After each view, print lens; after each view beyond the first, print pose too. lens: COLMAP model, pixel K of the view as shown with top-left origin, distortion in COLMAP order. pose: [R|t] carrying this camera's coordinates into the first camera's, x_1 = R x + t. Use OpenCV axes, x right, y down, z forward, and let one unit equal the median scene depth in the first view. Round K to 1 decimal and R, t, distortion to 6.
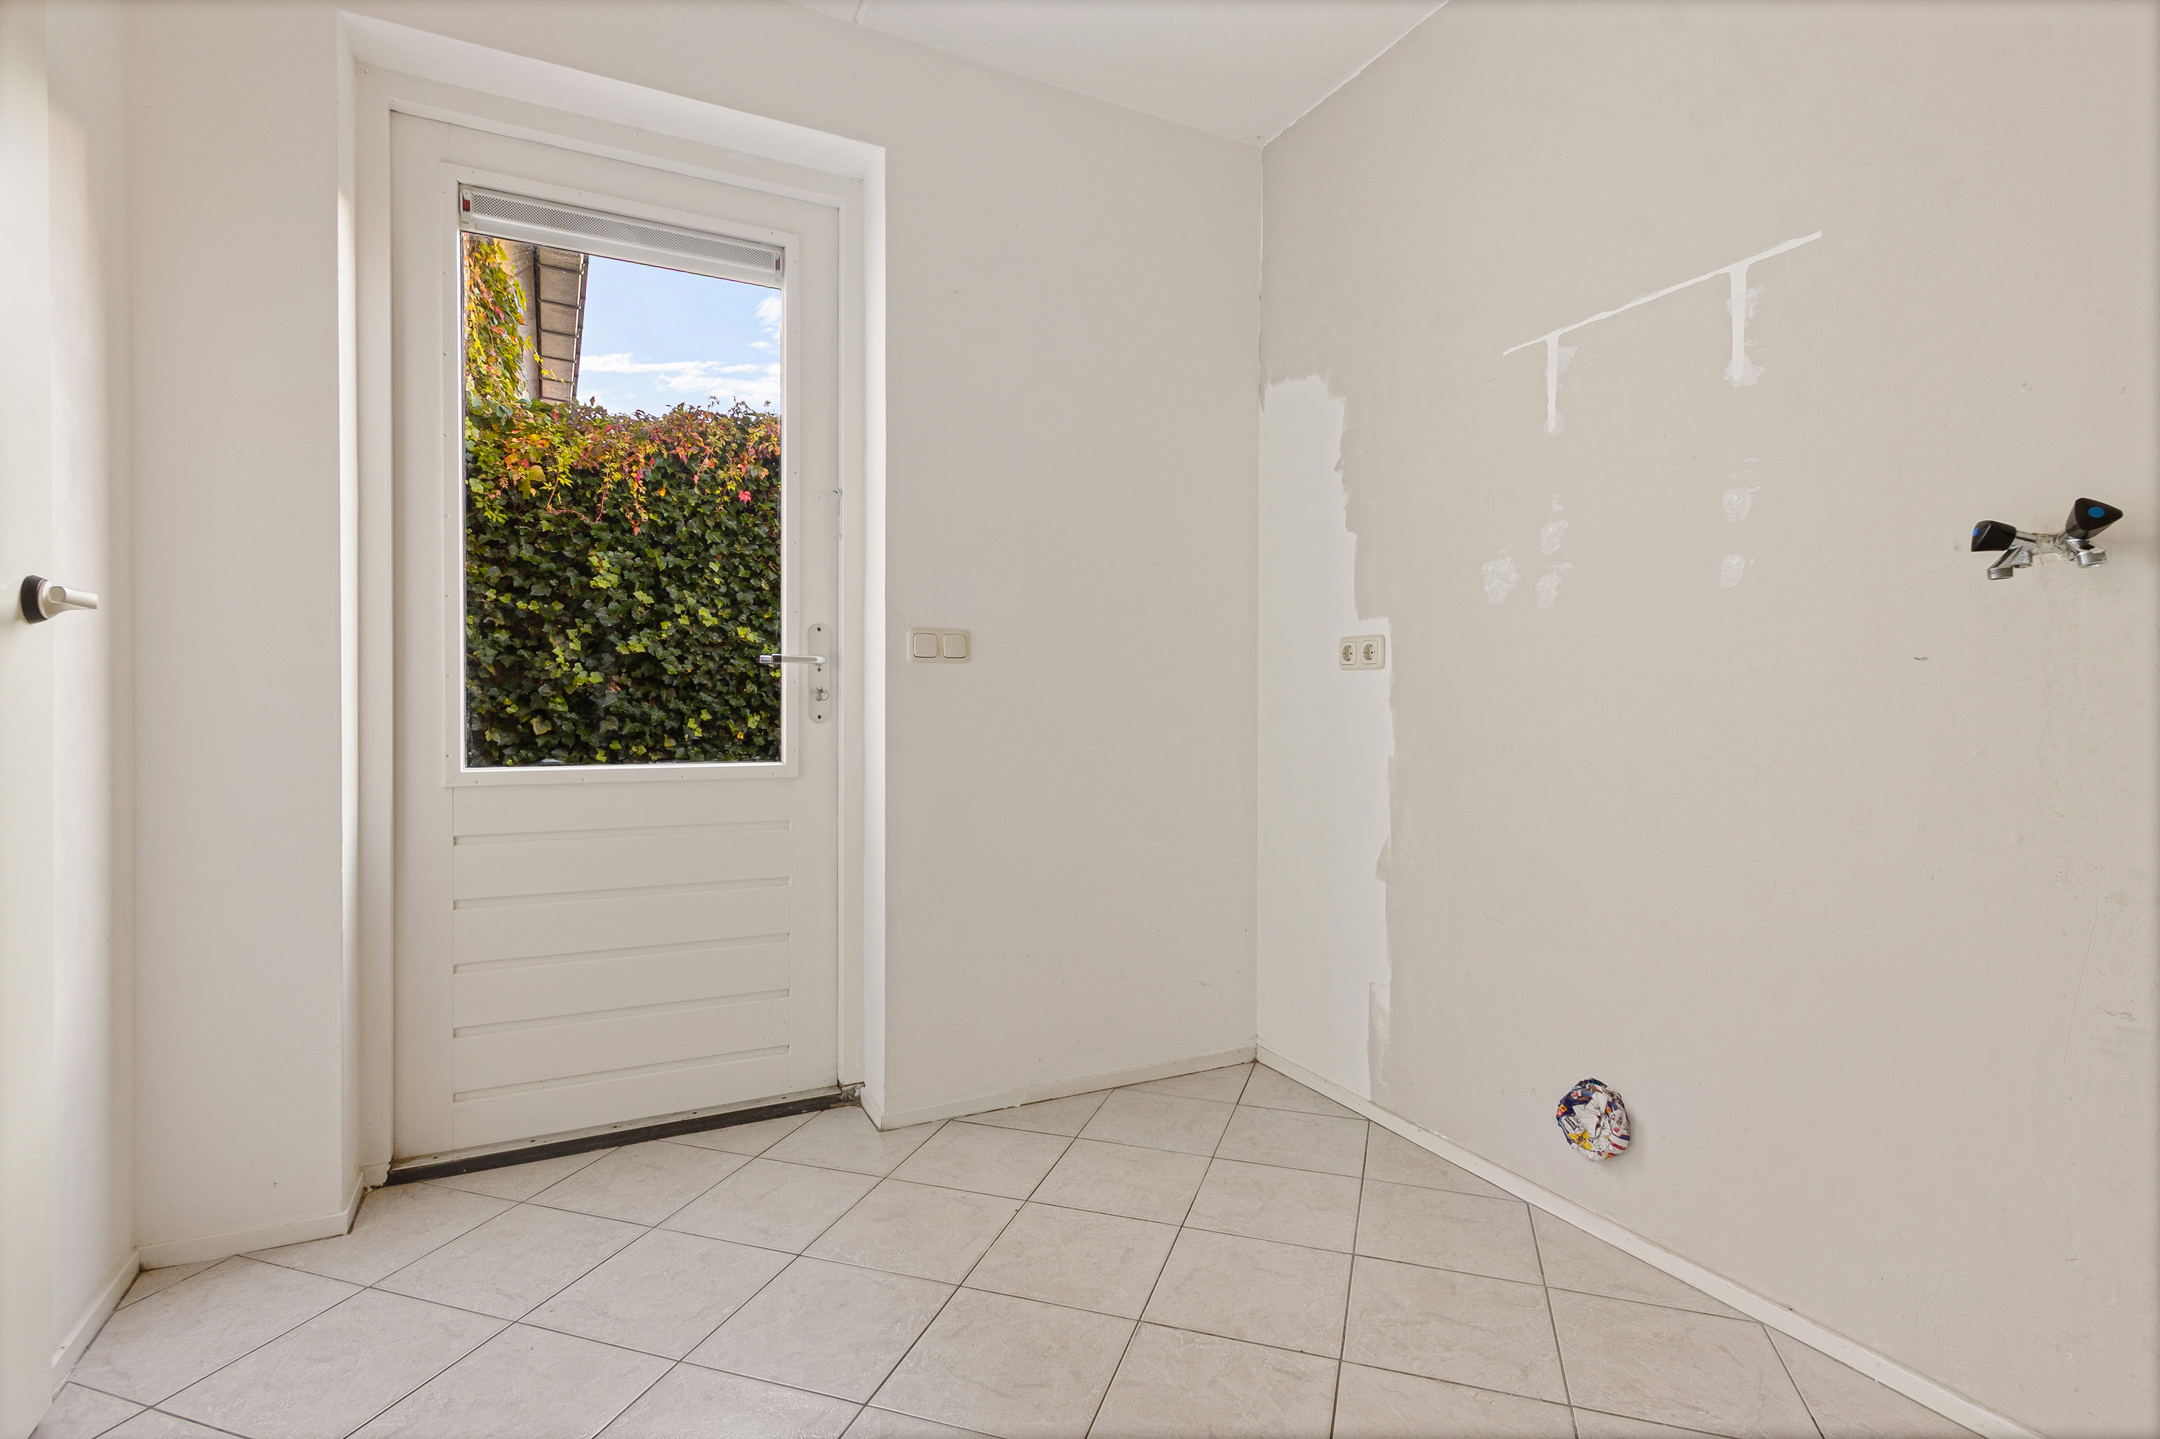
lens RADIAL K [[1036.1, 0, 1074.9], [0, 1036.1, 719.0], [0, 0, 1]] dist [0.012958, -0.000660]
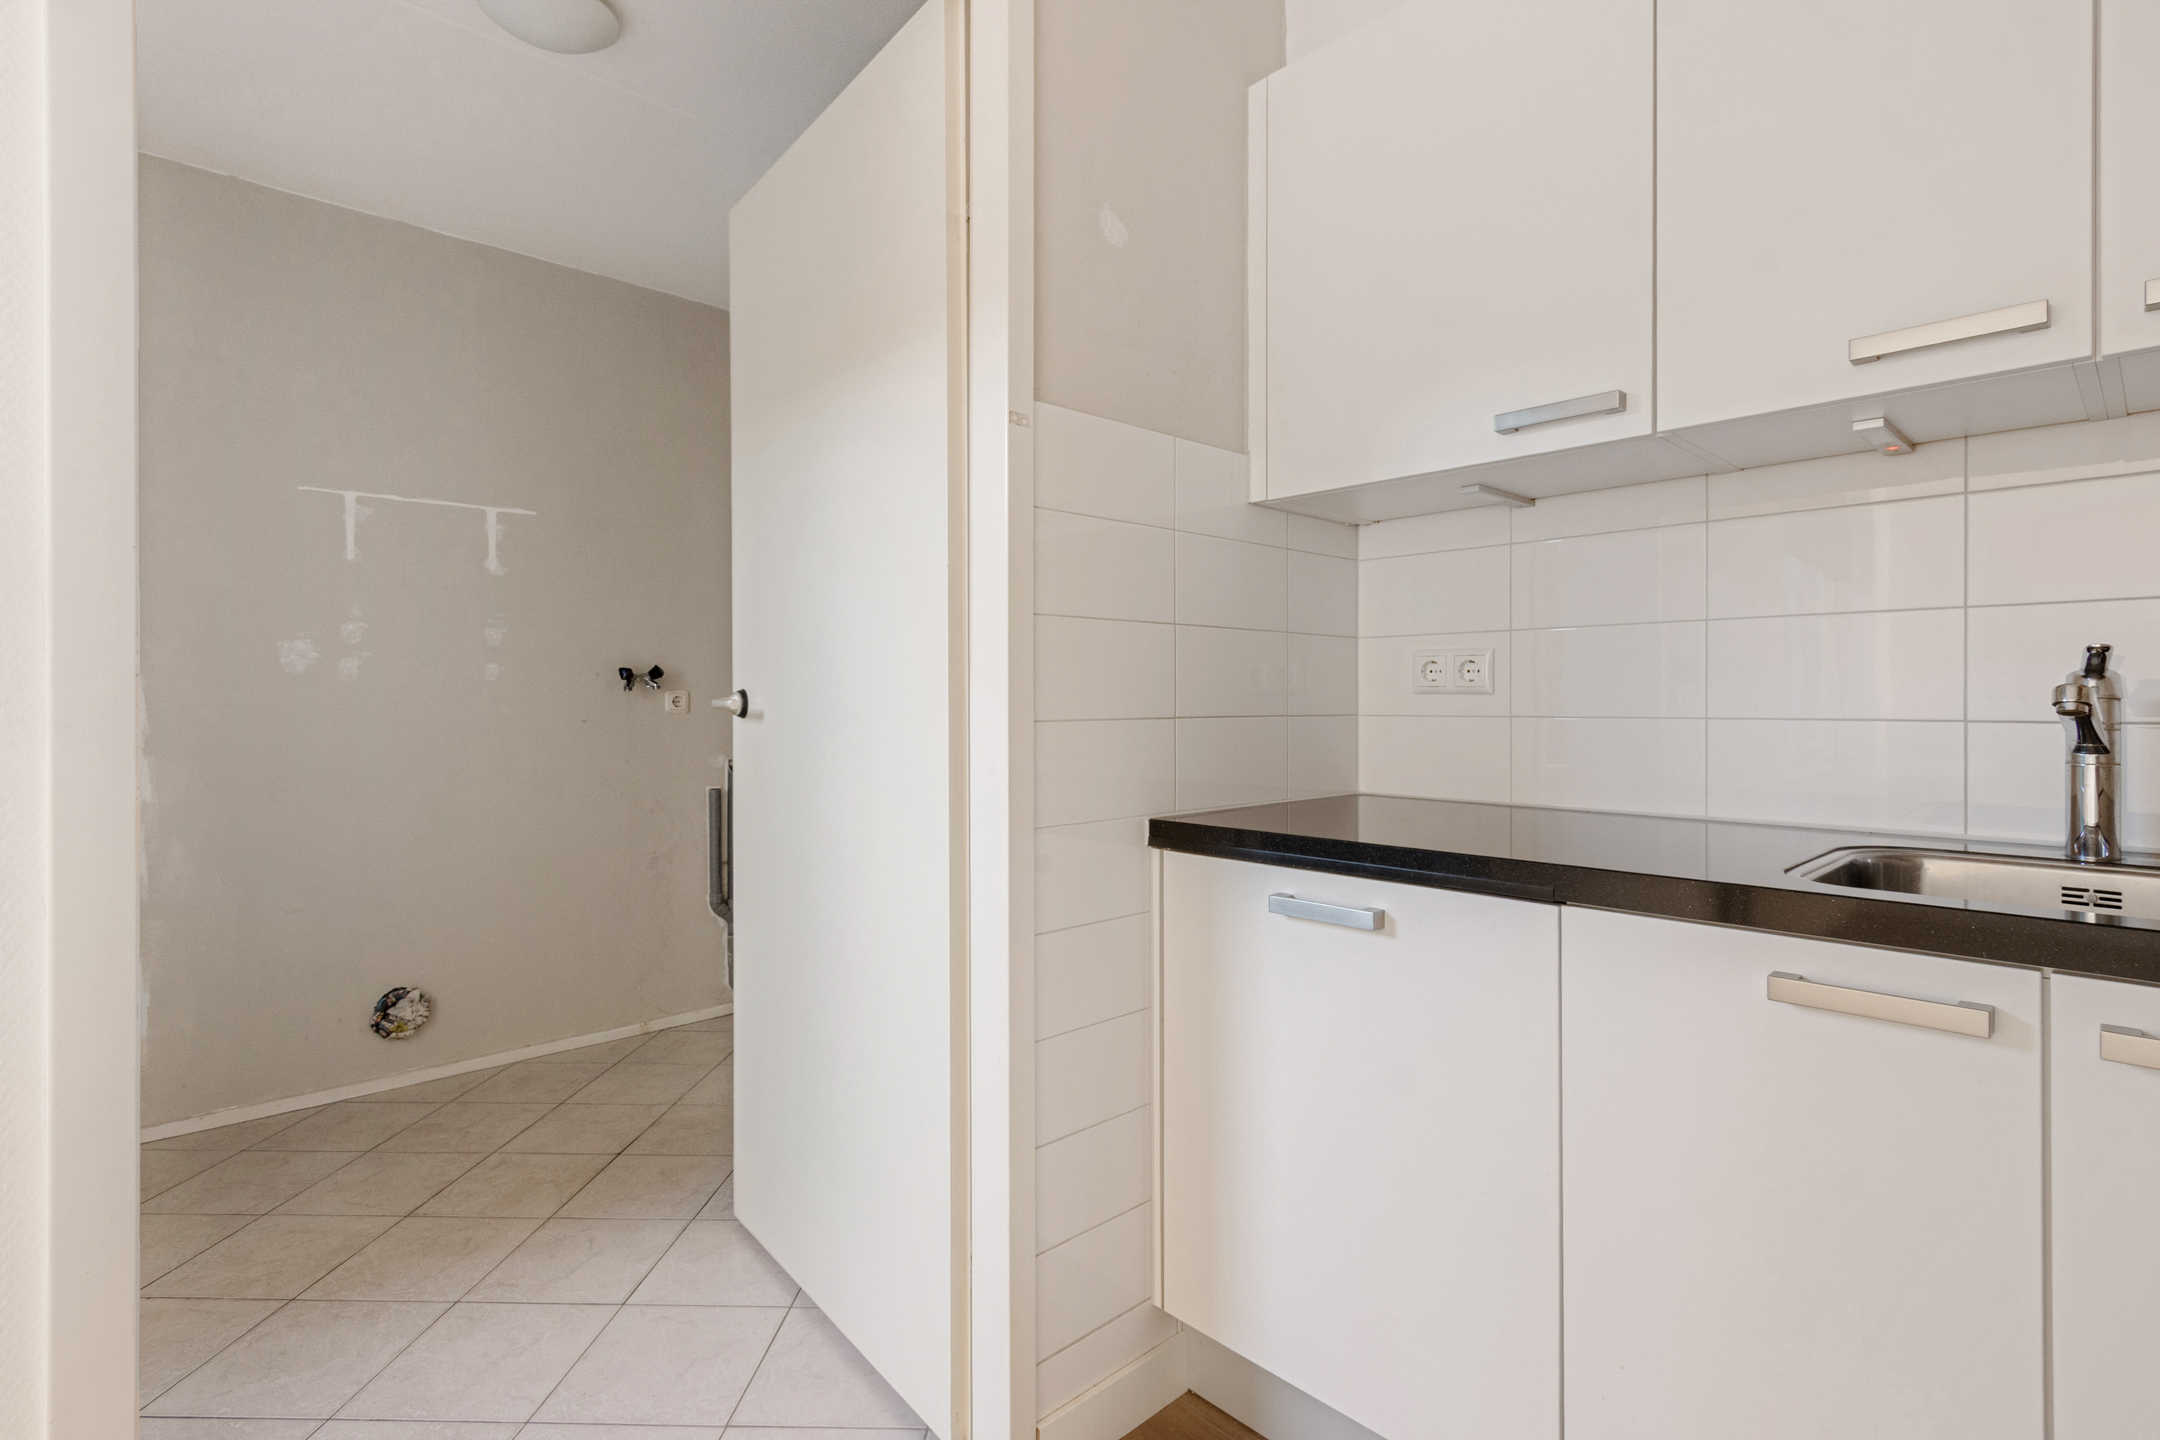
lens RADIAL K [[1036.1, 0, 1081.9], [0, 1036.1, 711.0], [0, 0, 1]] dist [0.012958, -0.000660]
pose [[-0.283738, -0.010438, 0.958845, -1.243982], [0.013975, 0.999790, 0.015019, -0.073430], [-0.958800, 0.017662, -0.283532, 0.444252]]
